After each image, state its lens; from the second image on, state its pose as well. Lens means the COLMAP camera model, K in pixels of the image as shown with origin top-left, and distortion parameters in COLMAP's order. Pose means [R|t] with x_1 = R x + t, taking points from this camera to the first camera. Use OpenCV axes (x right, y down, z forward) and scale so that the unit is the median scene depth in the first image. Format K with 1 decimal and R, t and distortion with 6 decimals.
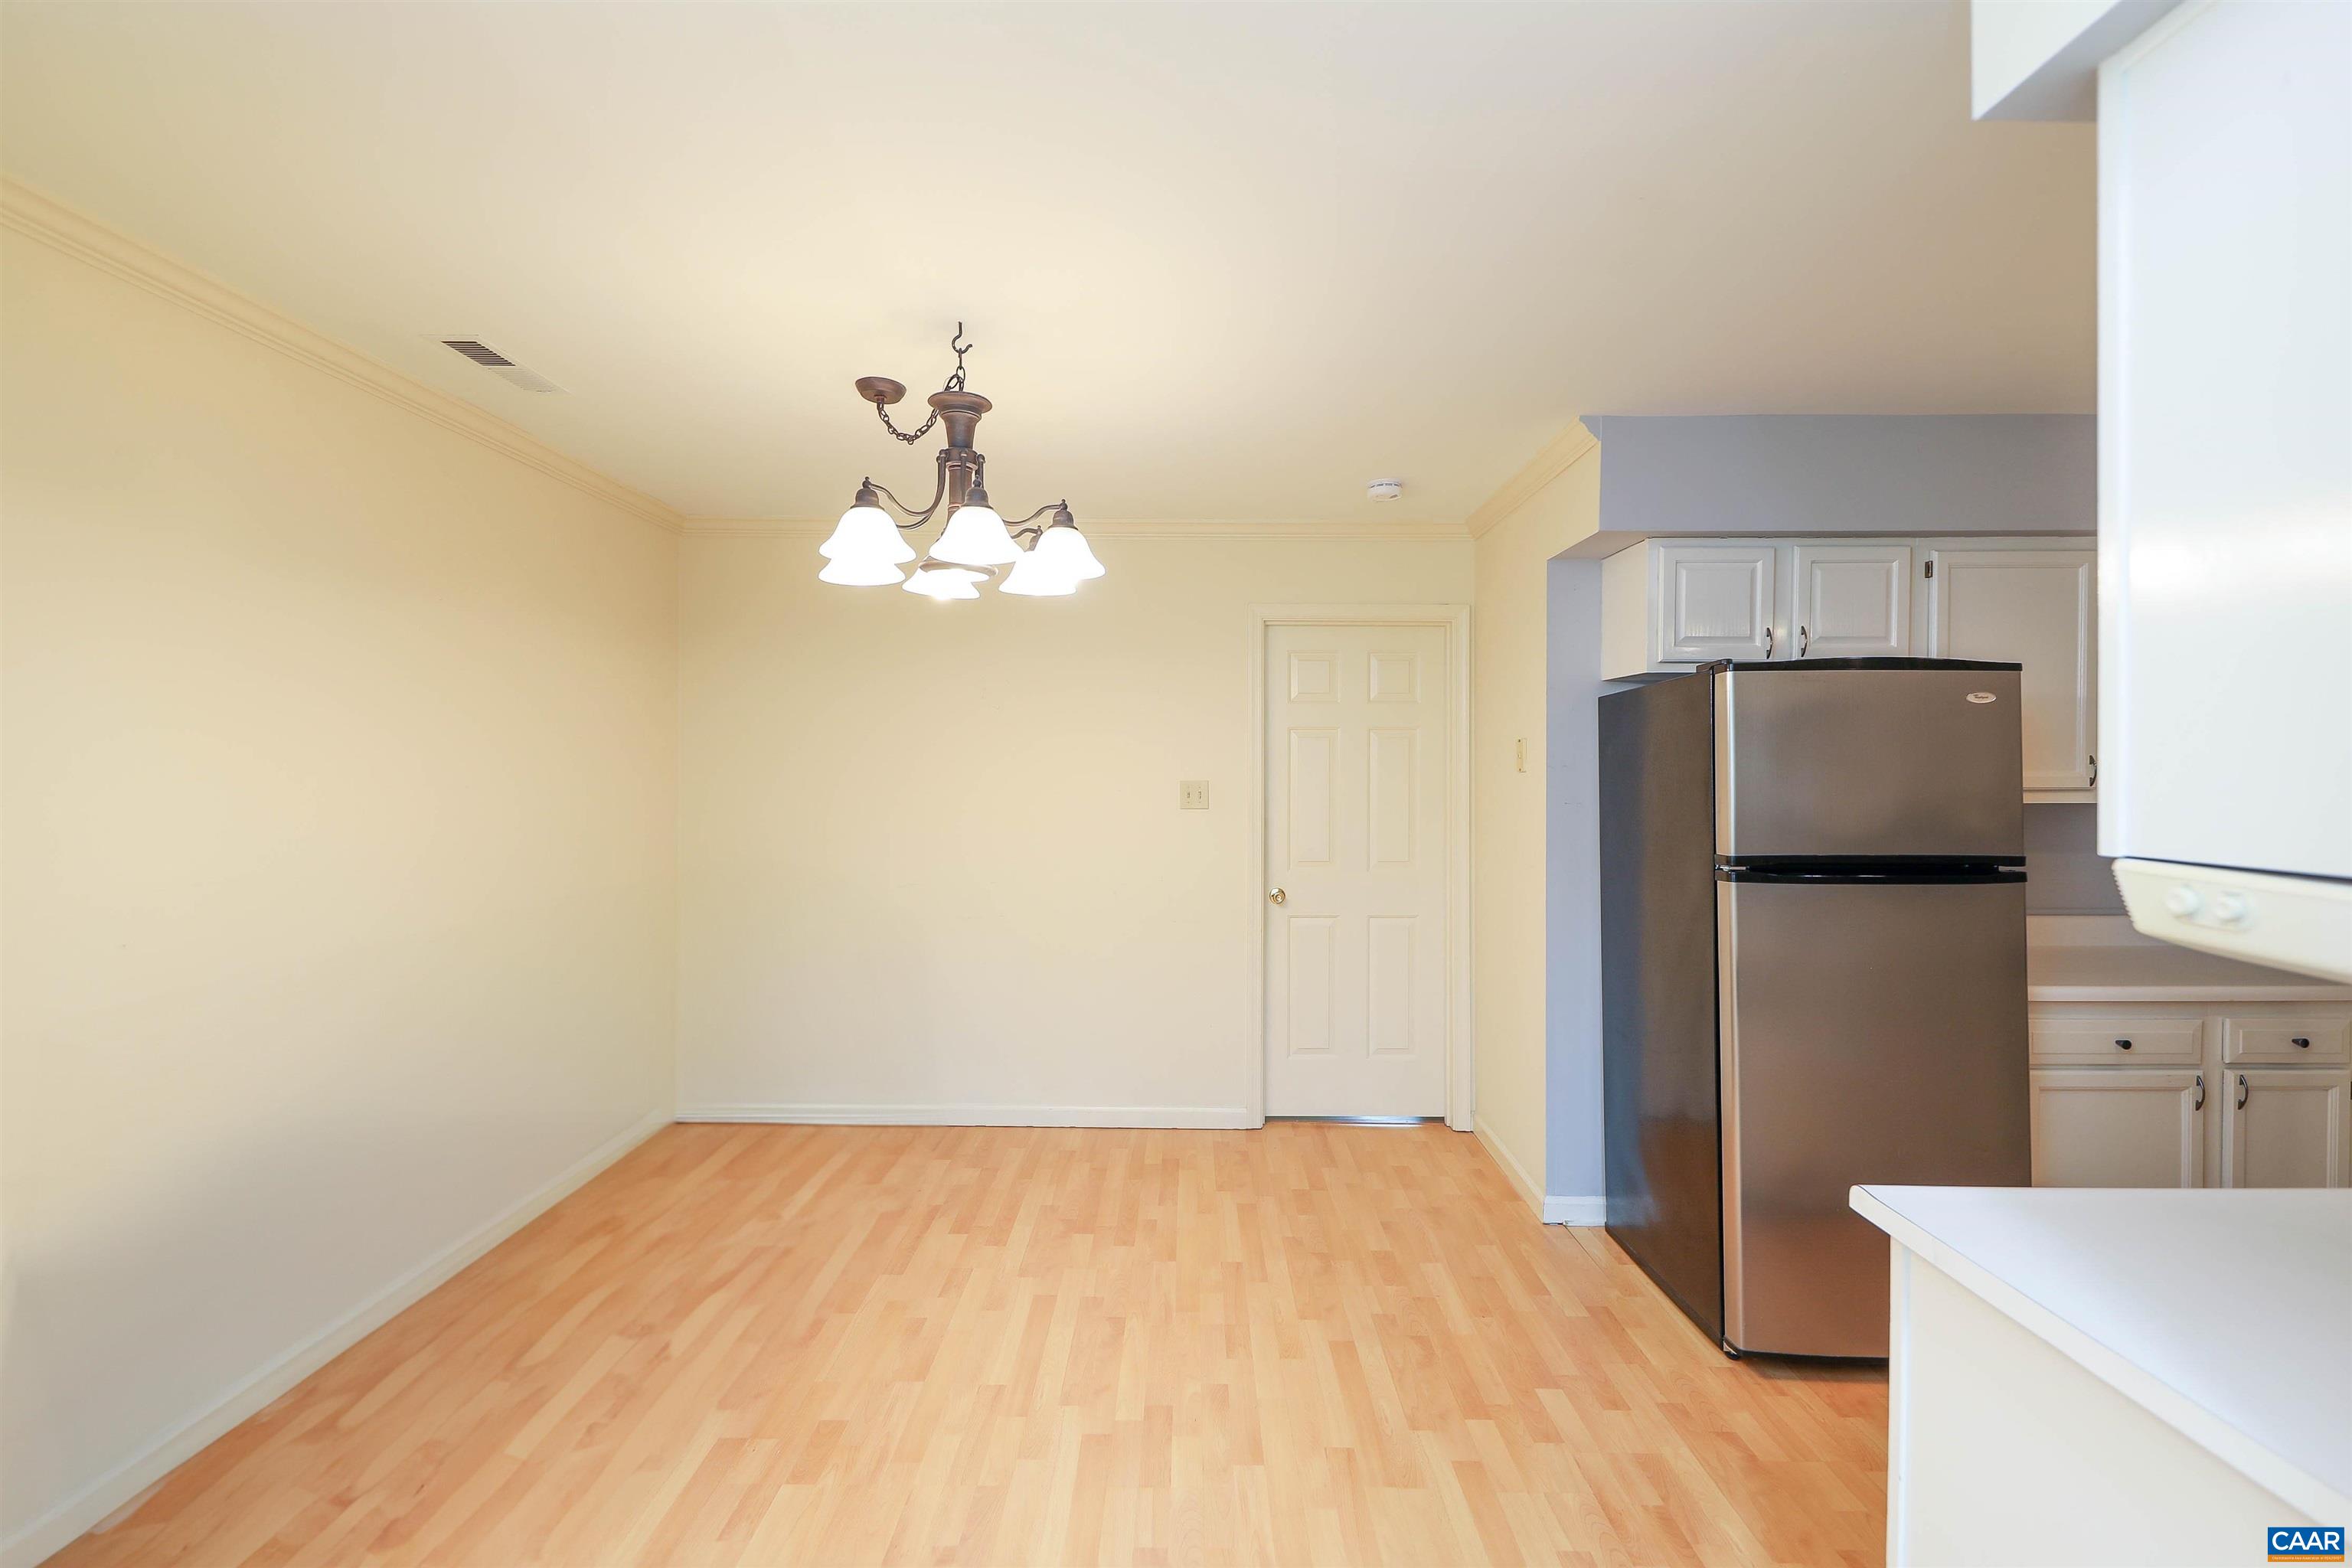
lens RADIAL K [[968.9, 0, 1194.5], [0, 968.9, 784.0], [0, 0, 1]] dist [0.008812, -0.005702]
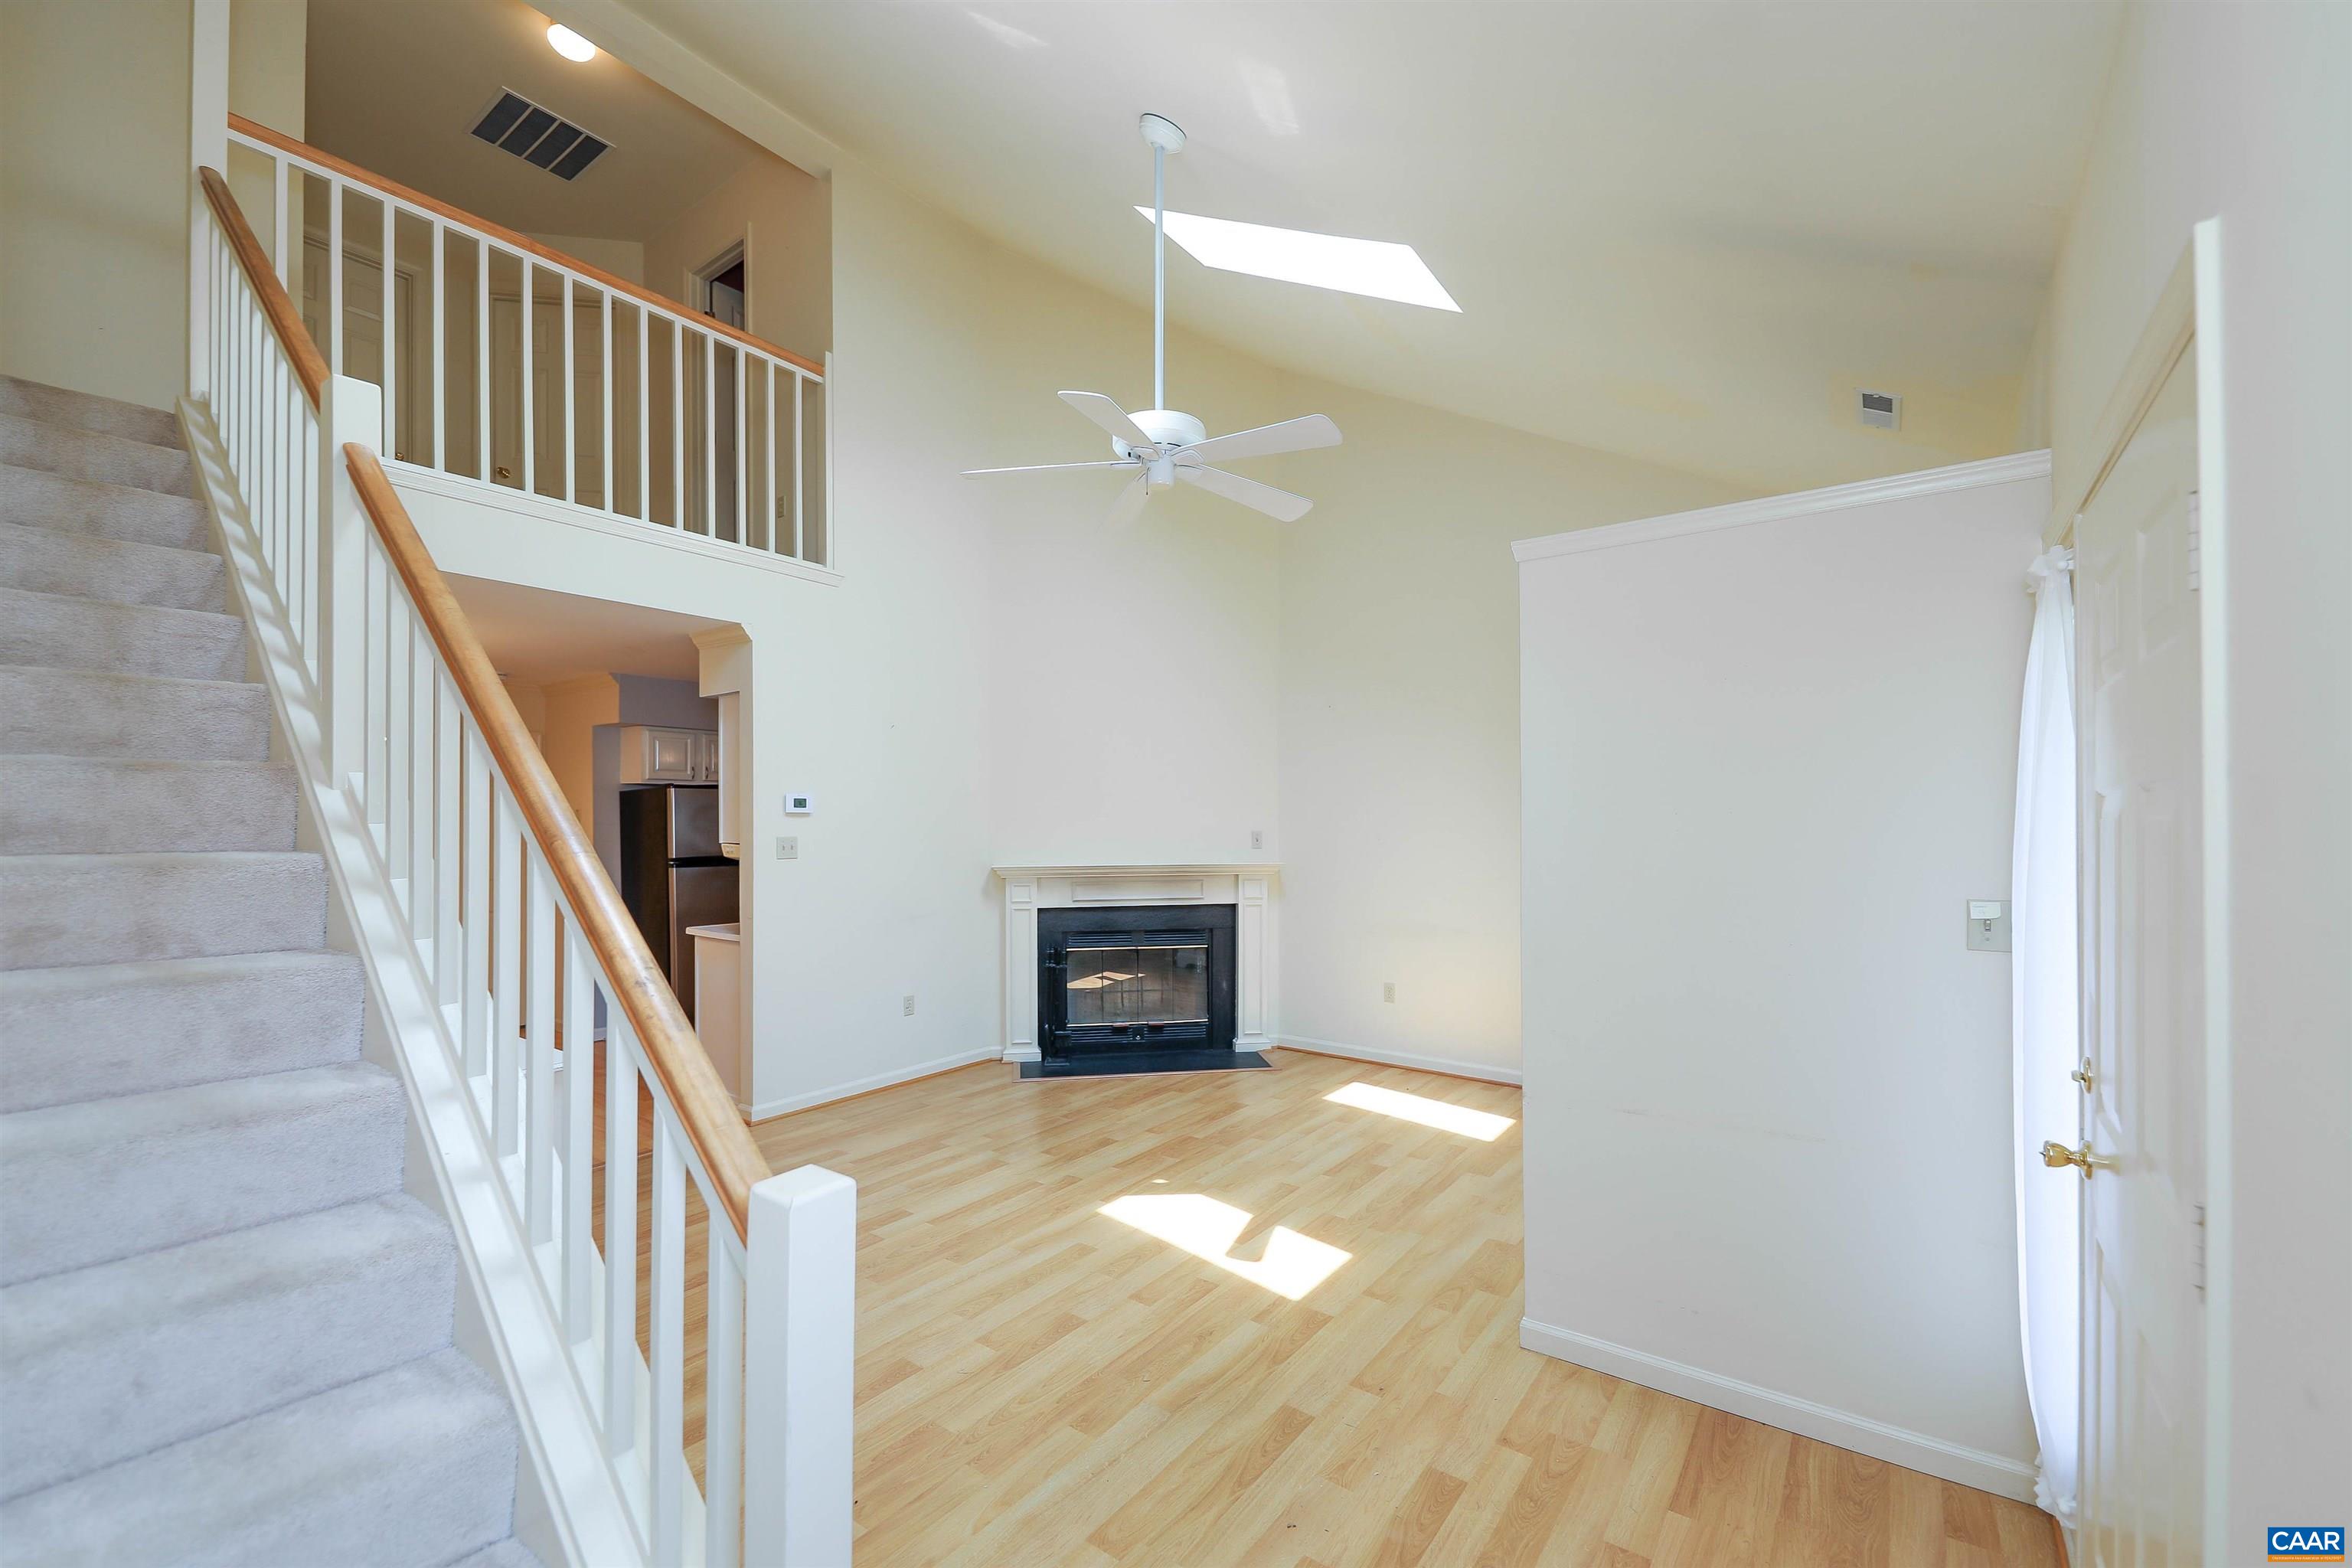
lens RADIAL K [[974.0, 0, 1205.5], [0, 974.0, 821.6], [0, 0, 1]] dist [0.011017, -0.007859]
pose [[0.590903, -0.001122, 0.806742, -0.713816], [0.010794, 0.999921, -0.006516, 0.008129], [-0.806670, 0.012558, 0.590868, -1.688724]]
